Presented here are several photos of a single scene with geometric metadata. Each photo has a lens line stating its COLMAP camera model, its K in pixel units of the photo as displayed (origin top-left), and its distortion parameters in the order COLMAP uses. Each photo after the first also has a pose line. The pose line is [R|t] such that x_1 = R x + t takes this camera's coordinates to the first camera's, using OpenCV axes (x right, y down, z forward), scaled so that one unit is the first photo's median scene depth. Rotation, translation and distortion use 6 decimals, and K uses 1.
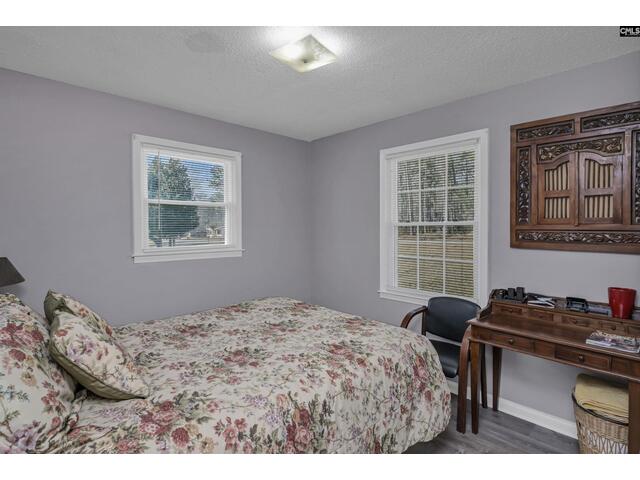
lens RADIAL K [[328.3, 0, 318.7], [0, 328.3, 237.4], [0, 0, 1]] dist [0.000693, -0.000537]
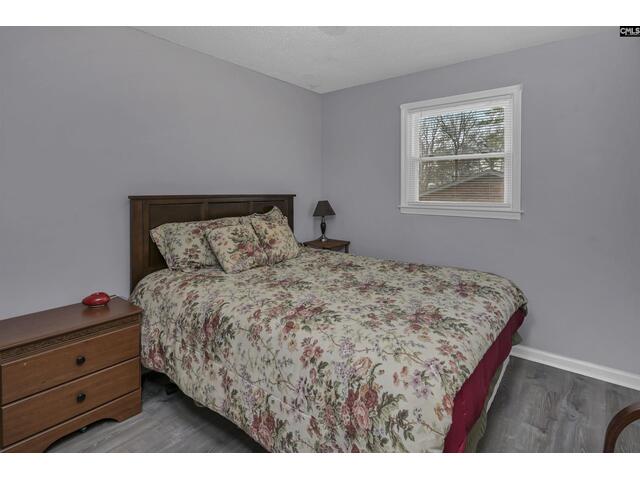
lens RADIAL K [[338.3, 0, 319.7], [0, 338.3, 186.3], [0, 0, 1]] dist [0.000187, -0.014670]
pose [[0.131432, -0.000866, -0.991325, 0.897687], [-0.031652, 0.999486, -0.005070, -0.002465], [0.990820, 0.032043, 0.131337, 0.803074]]
